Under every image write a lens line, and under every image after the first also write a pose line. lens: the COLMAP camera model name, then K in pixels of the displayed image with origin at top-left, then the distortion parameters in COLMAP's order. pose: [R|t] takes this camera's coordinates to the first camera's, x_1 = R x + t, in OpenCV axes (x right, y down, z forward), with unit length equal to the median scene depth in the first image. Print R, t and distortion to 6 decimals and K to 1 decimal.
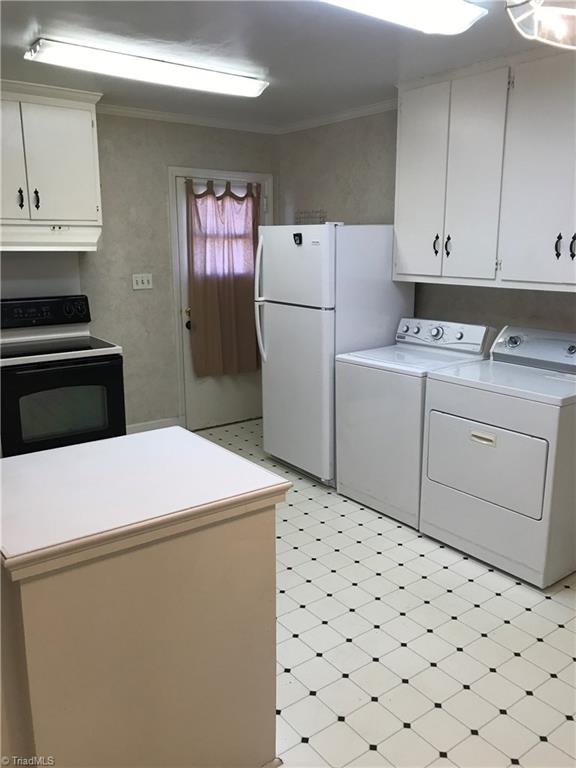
lens RADIAL K [[633.7, 0, 288.8], [0, 633.7, 386.9], [0, 0, 1]] dist [0.012903, -0.010501]
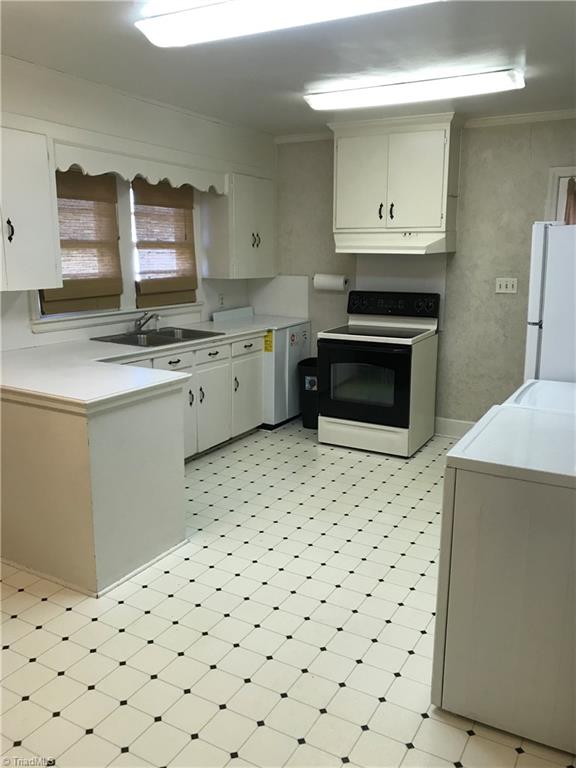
lens RADIAL K [[633.7, 0, 289.7], [0, 633.7, 380.8], [0, 0, 1]] dist [0.012903, -0.010501]
pose [[0.406804, 0.189309, -0.893685, 0.591854], [-0.209713, 0.971518, 0.110336, -0.062795], [0.889118, 0.142532, 0.434918, 0.298412]]
